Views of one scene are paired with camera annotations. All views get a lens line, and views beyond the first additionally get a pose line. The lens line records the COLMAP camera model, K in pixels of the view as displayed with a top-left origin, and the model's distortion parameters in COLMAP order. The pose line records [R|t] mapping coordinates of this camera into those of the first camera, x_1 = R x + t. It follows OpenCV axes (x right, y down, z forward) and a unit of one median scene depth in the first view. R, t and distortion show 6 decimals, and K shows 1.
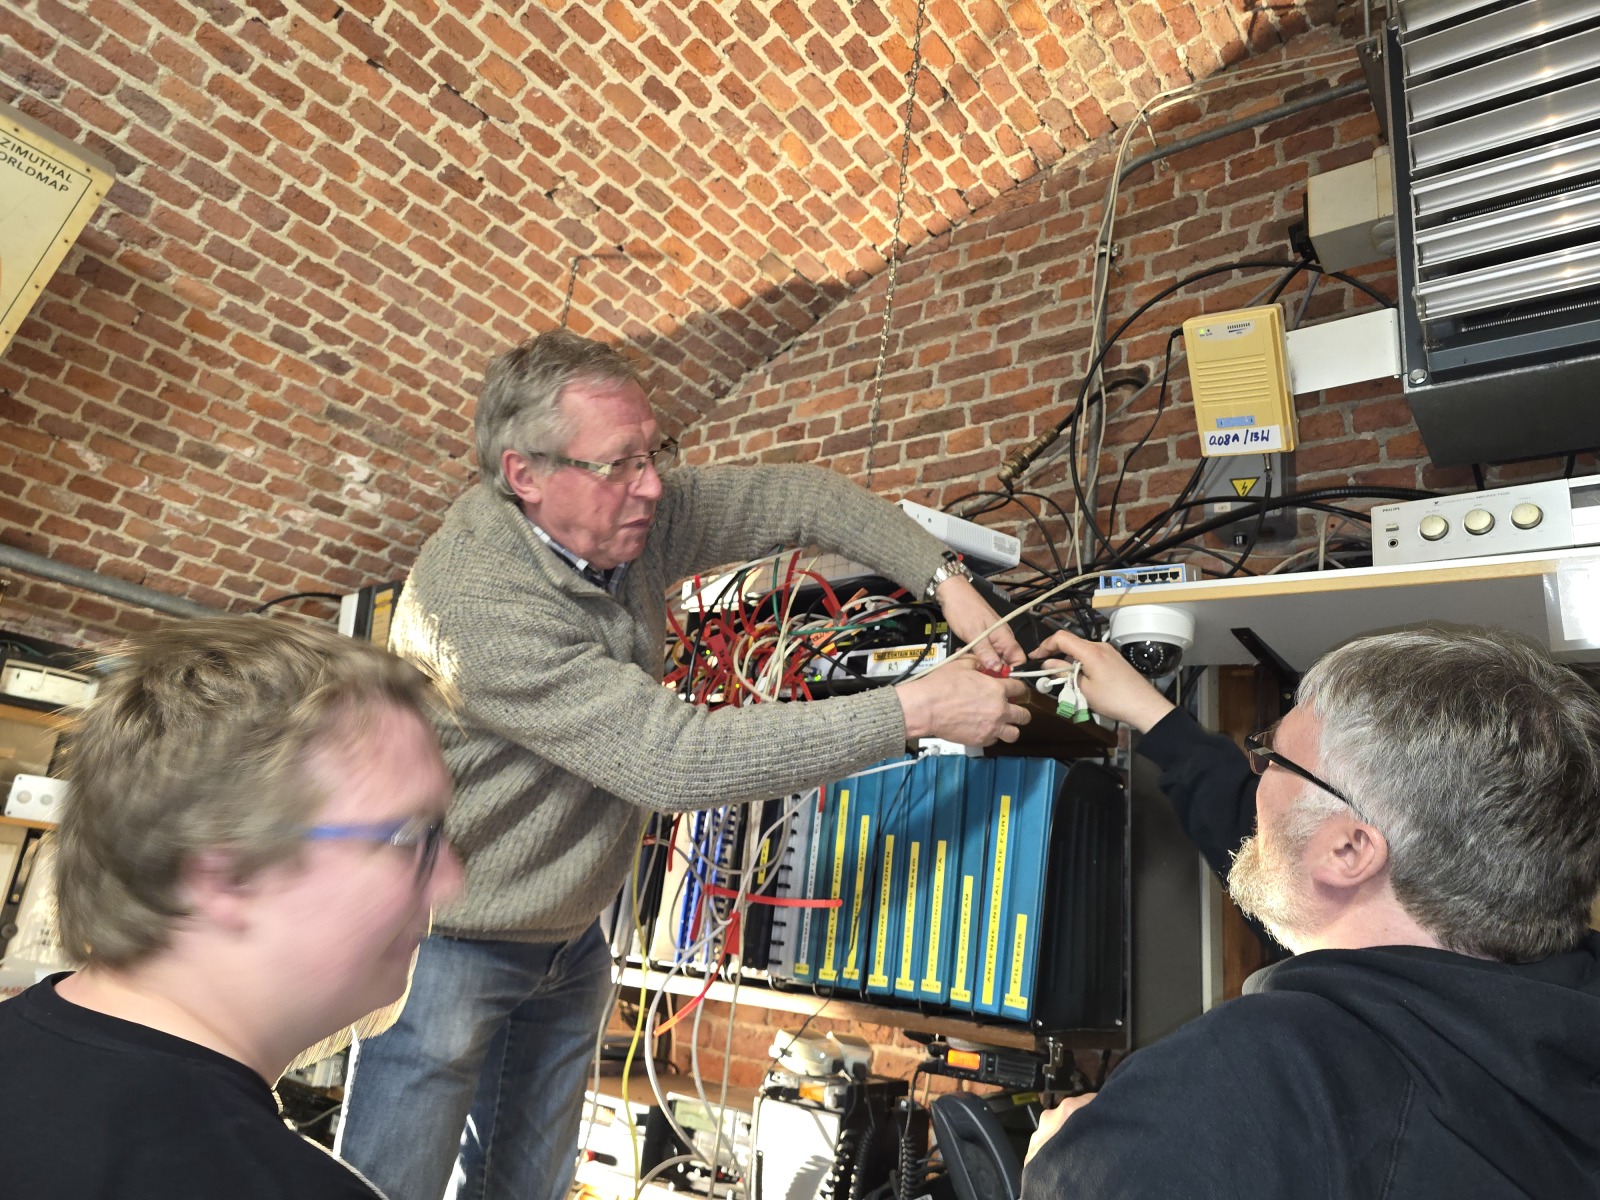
lens RADIAL K [[1081.3, 0, 787.6], [0, 1081.3, 583.1], [0, 0, 1]] dist [0.057073, -0.038607]
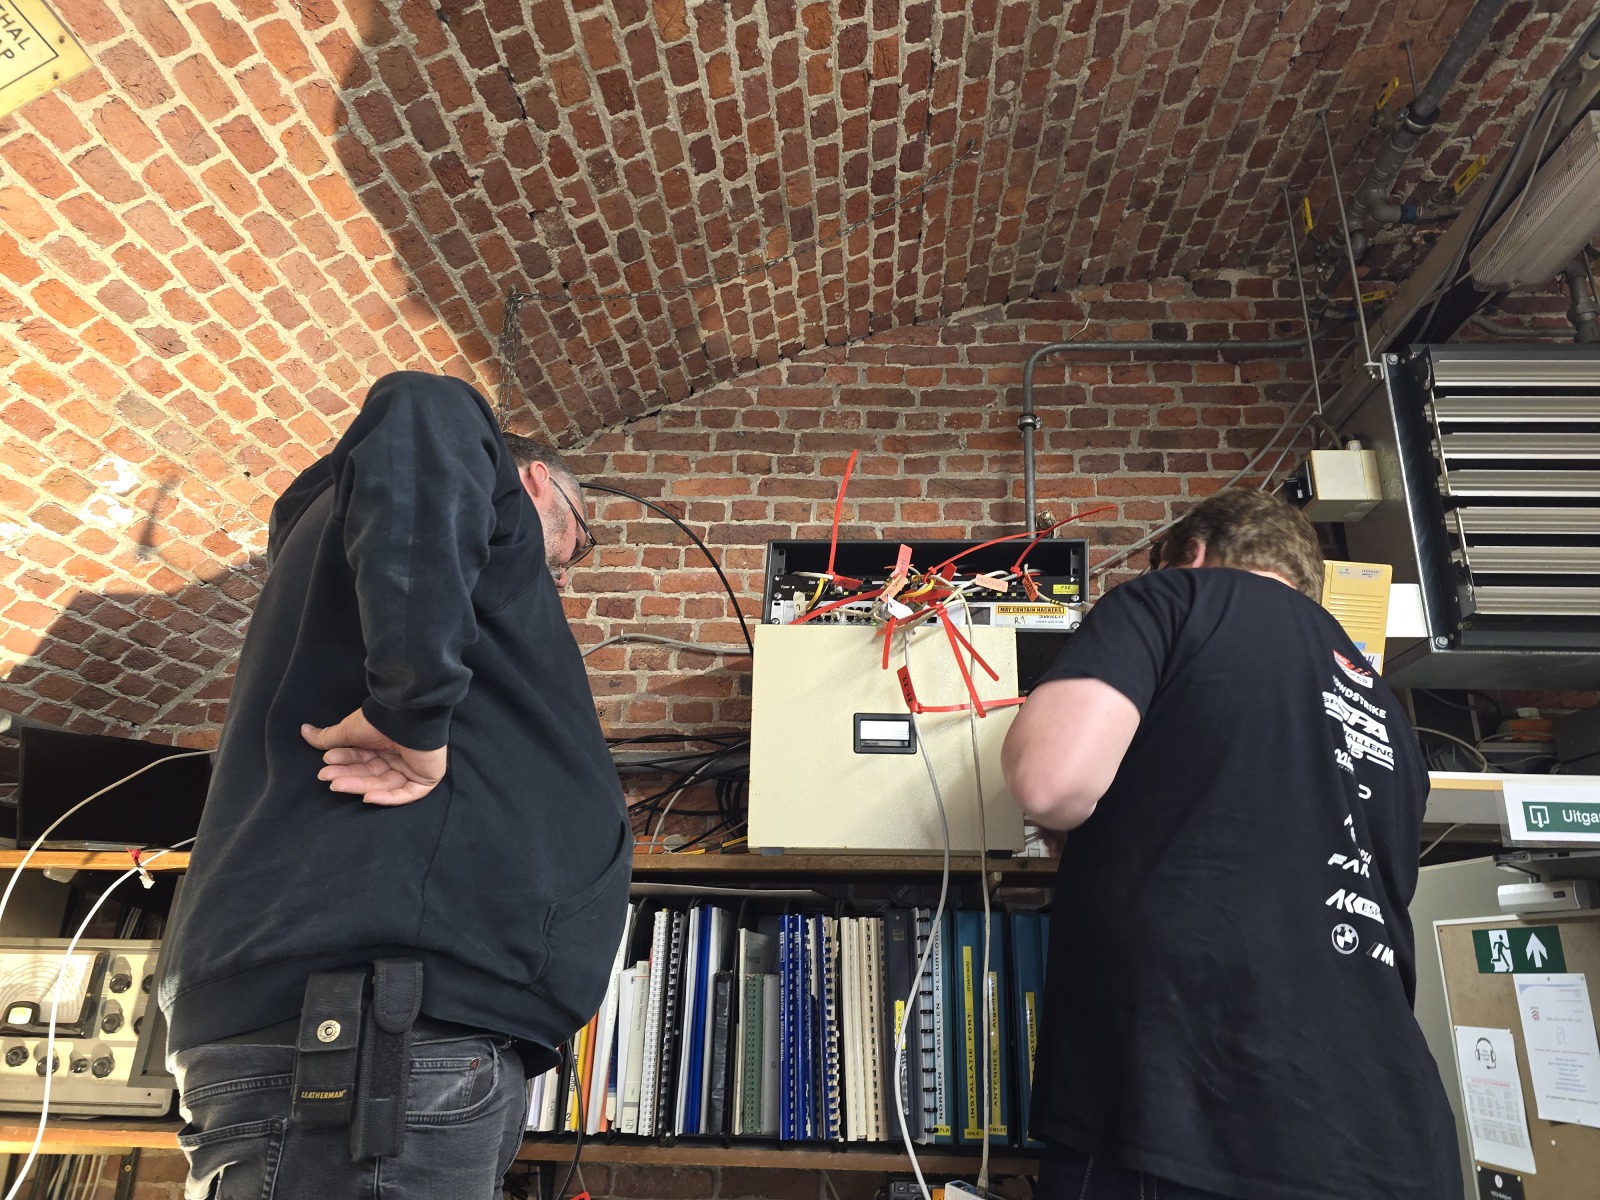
lens RADIAL K [[1081.3, 0, 822.9], [0, 1081.3, 603.9], [0, 0, 1]] dist [0.057073, -0.038607]
pose [[0.816455, 0.094902, 0.569557, -0.458049], [-0.111300, 0.993768, -0.006037, -0.074814], [-0.566580, -0.058463, 0.821930, 0.161337]]
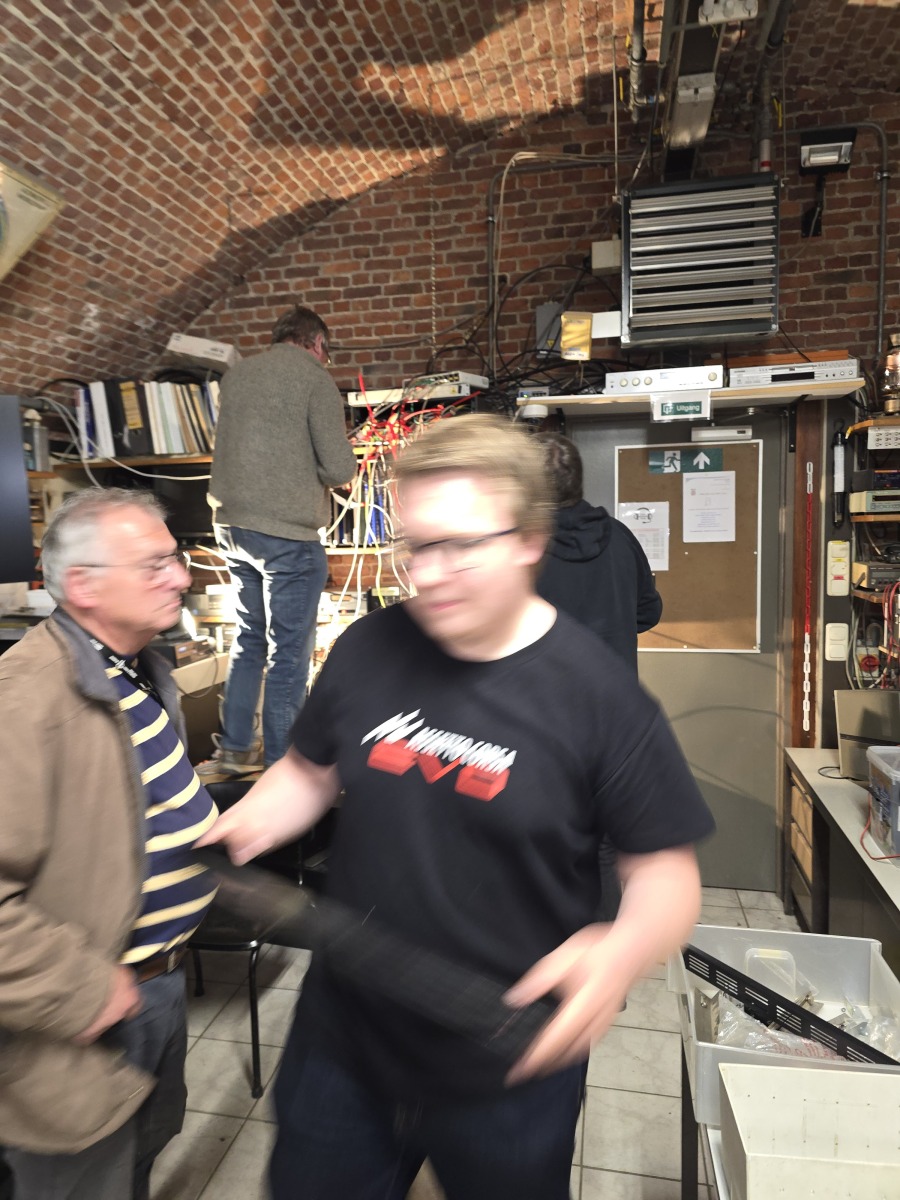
lens RADIAL K [[811.0, 0, 431.5], [0, 811.0, 571.4], [0, 0, 1]] dist [0.057073, -0.038607]
pose [[0.896926, -0.162957, 0.411058, -0.561515], [-0.011455, 0.920741, 0.390007, -0.260813], [-0.442032, -0.354516, 0.823969, -0.525649]]
